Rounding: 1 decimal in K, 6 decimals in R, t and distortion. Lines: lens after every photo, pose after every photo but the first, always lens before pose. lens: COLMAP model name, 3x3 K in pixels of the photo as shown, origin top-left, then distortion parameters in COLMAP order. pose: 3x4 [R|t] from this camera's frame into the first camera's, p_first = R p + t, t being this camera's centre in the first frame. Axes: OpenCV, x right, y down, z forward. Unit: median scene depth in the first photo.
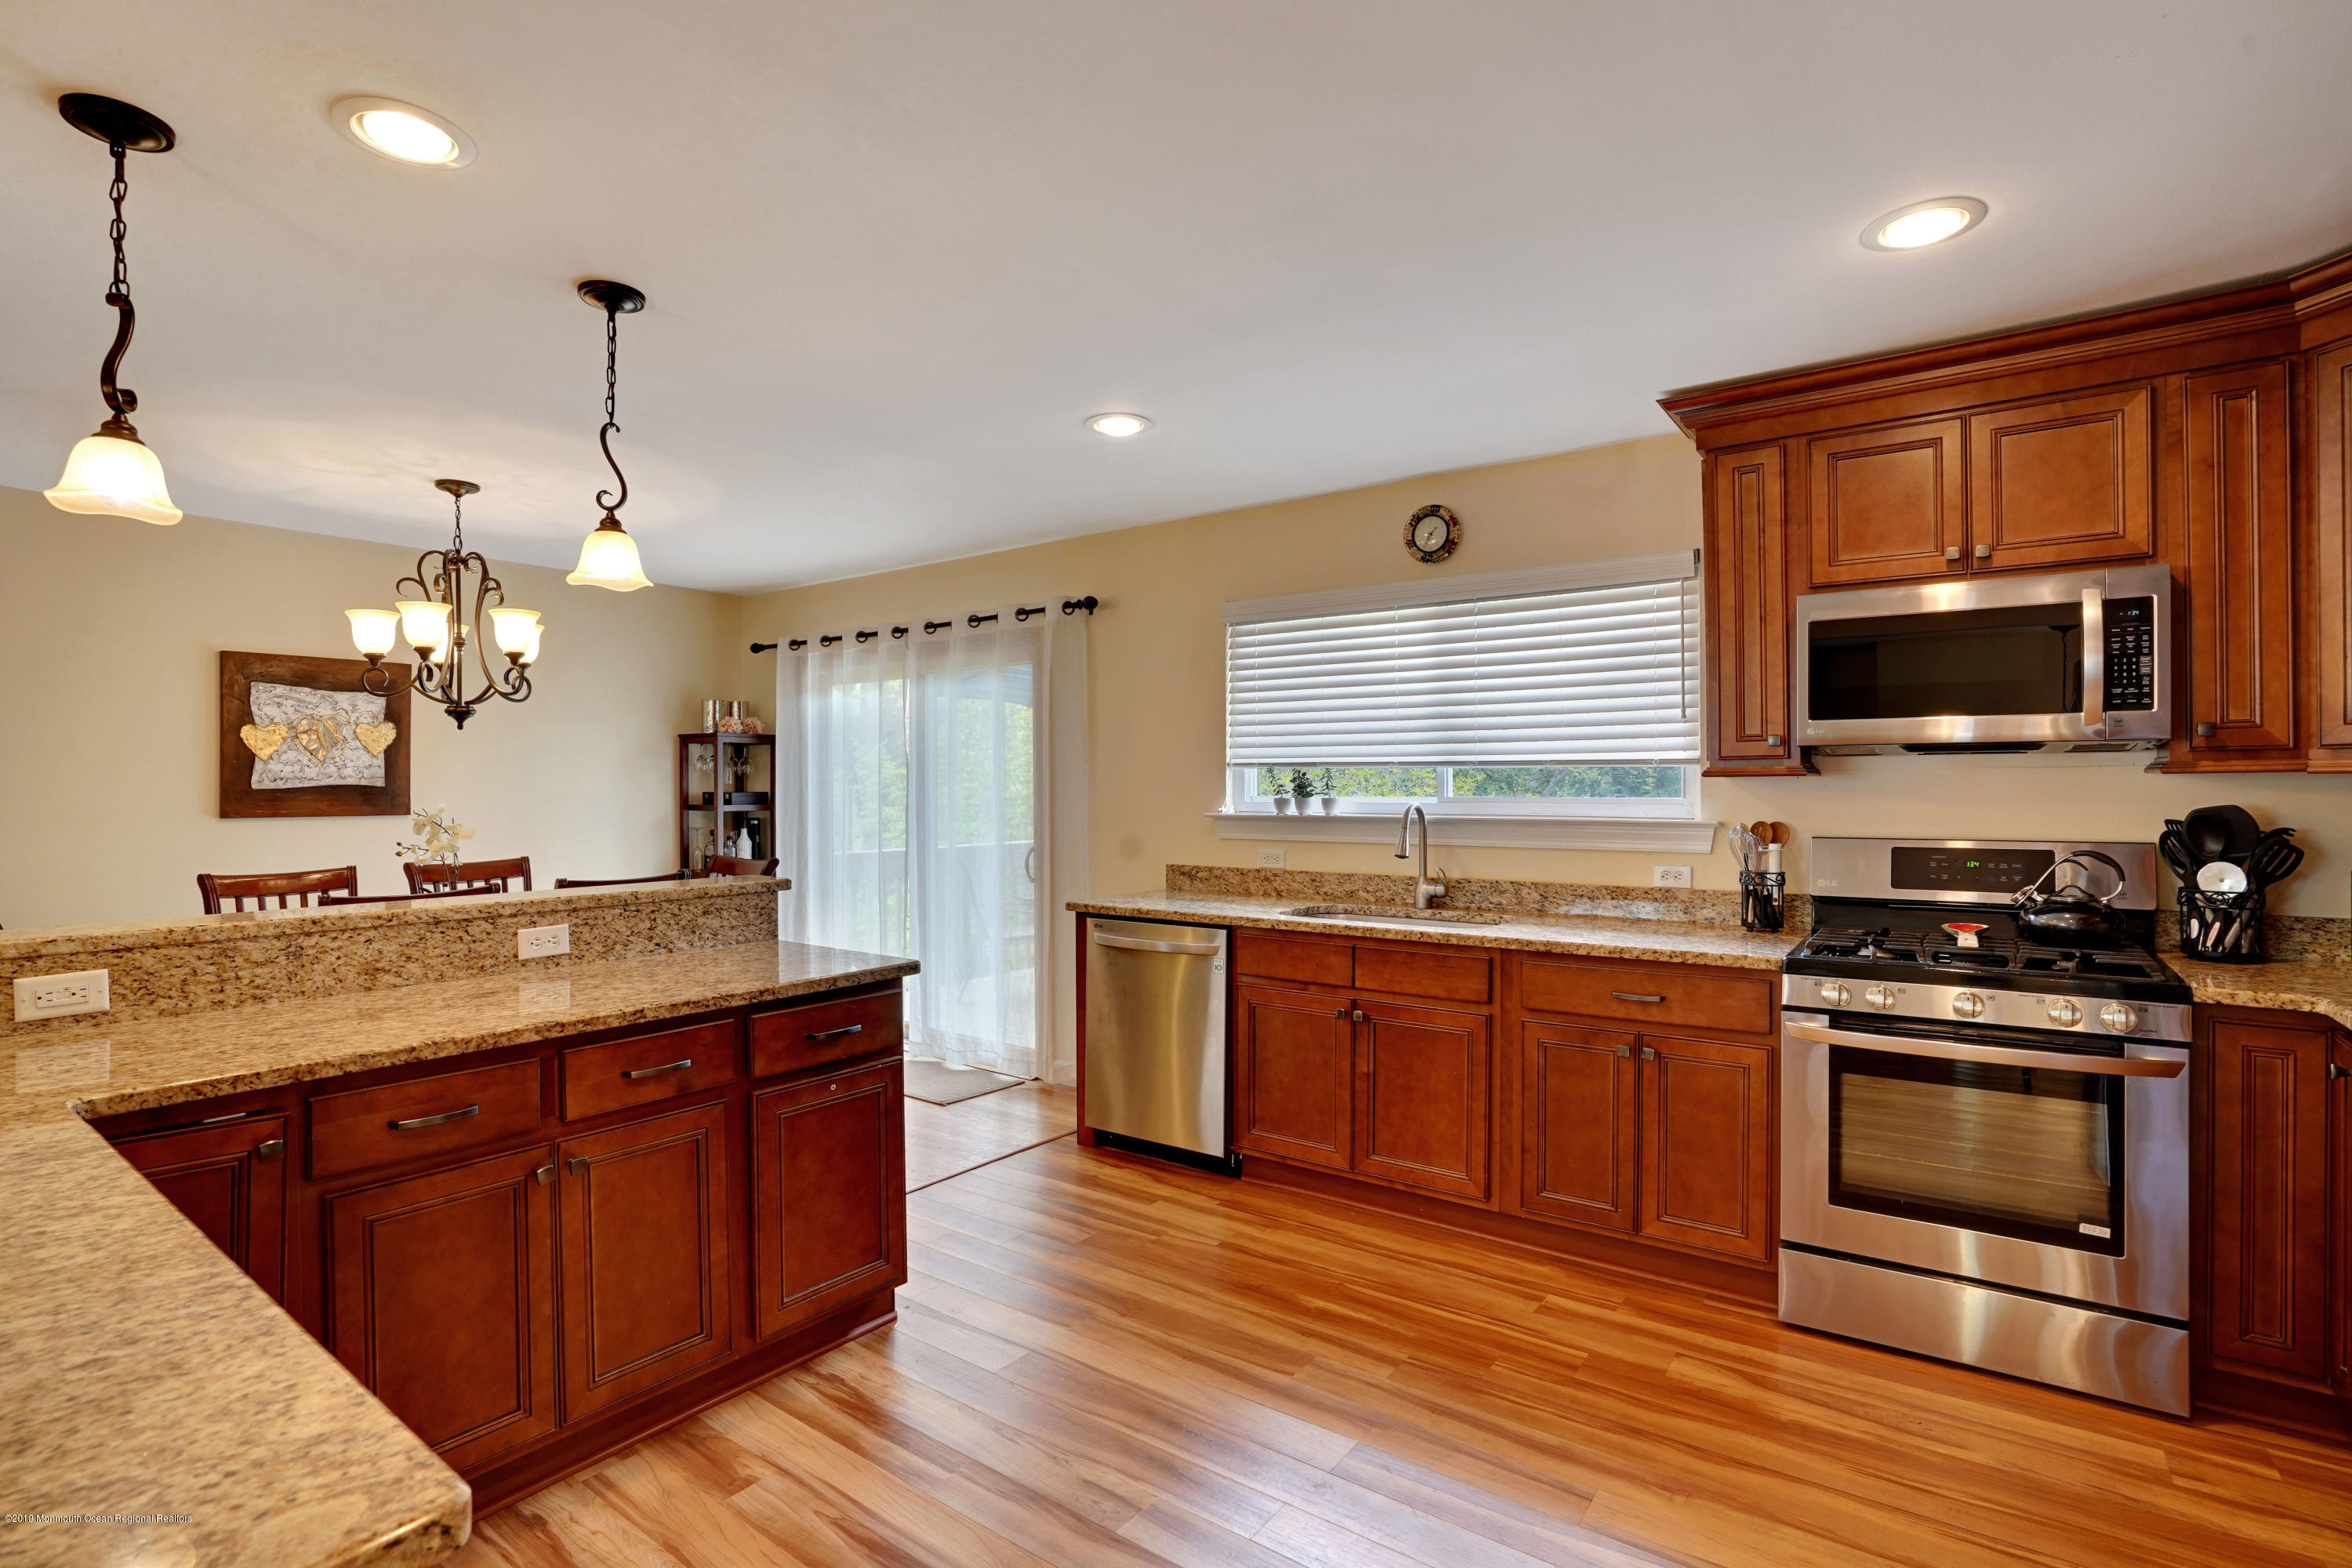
lens RADIAL K [[1107.0, 0, 1184.4], [0, 1107.0, 785.8], [0, 0, 1]] dist [-0.045633, 0.014442]
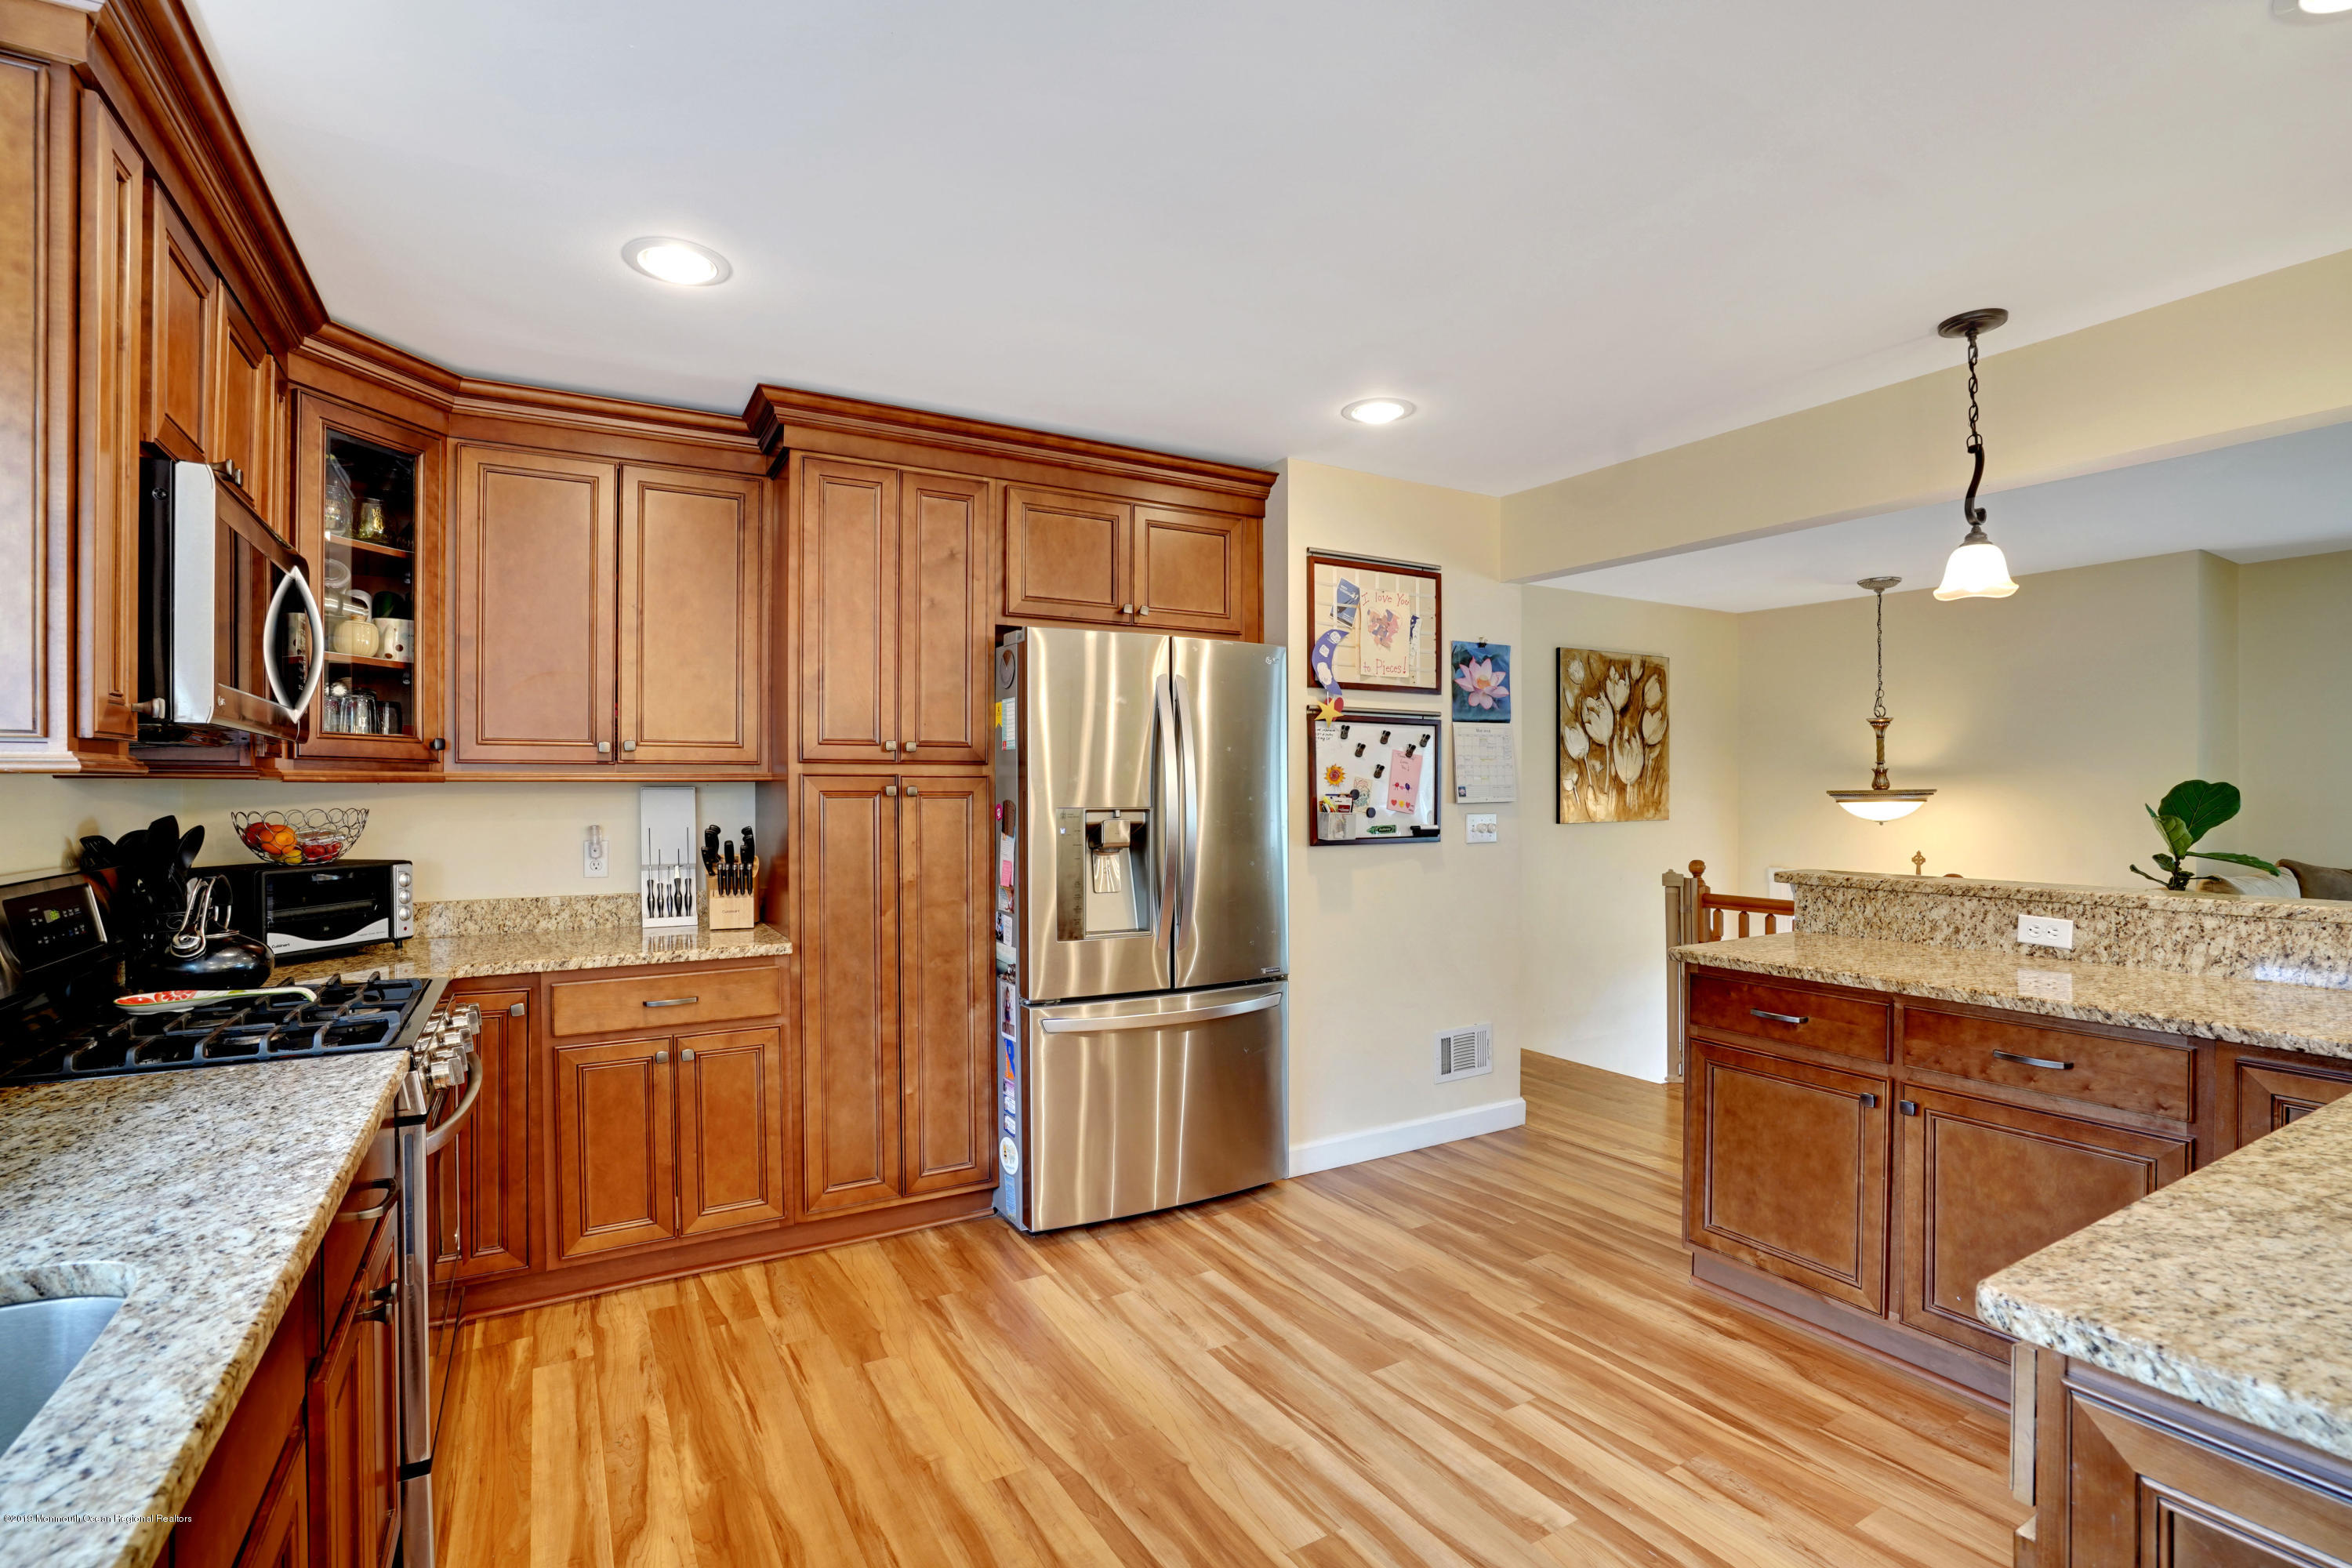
lens RADIAL K [[1107.0, 0, 1164.1], [0, 1107.0, 789.2], [0, 0, 1]] dist [-0.045633, 0.014442]
pose [[-0.912151, 0.006299, 0.409806, -0.132798], [0.005858, 0.999980, -0.002333, 0.002737], [-0.409813, 0.000272, -0.912170, 1.271450]]
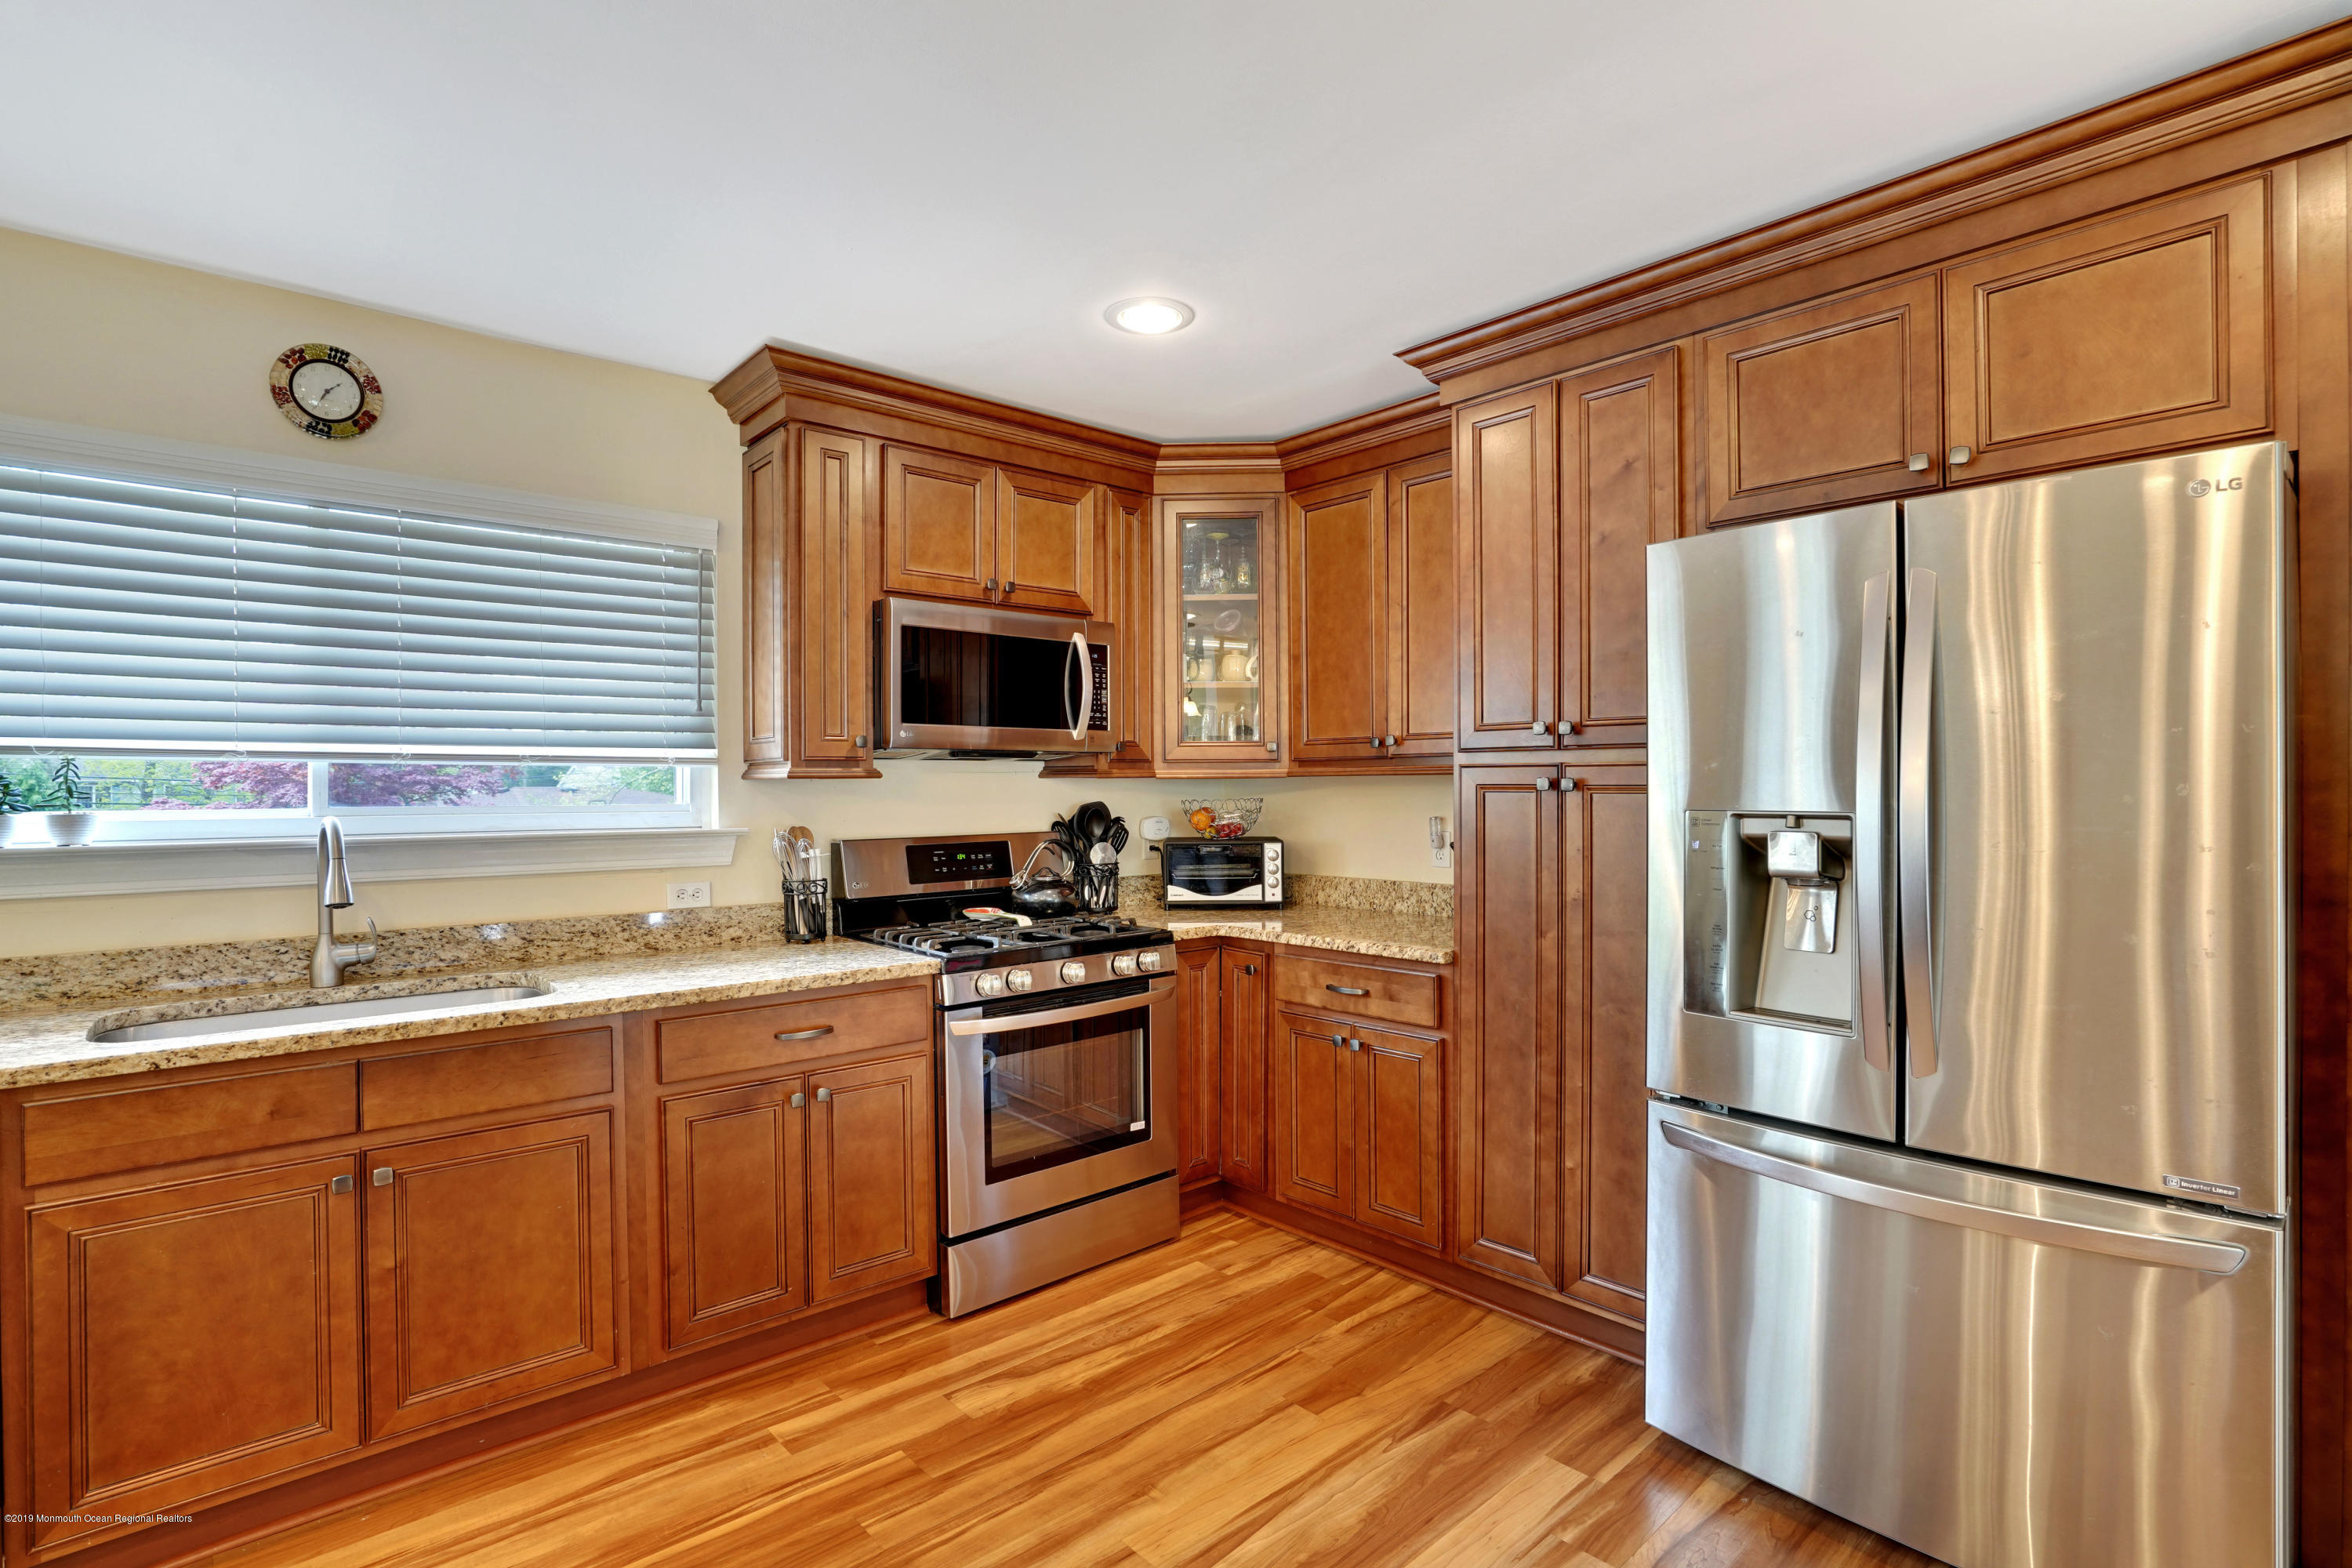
lens RADIAL K [[1107.0, 0, 1151.8], [0, 1107.0, 792.8], [0, 0, 1]] dist [-0.045633, 0.014442]
pose [[0.222971, -0.003805, 0.974818, -0.355423], [0.005839, 0.999980, 0.002568, 0.002950], [-0.974807, 0.005120, 0.222989, 0.523293]]
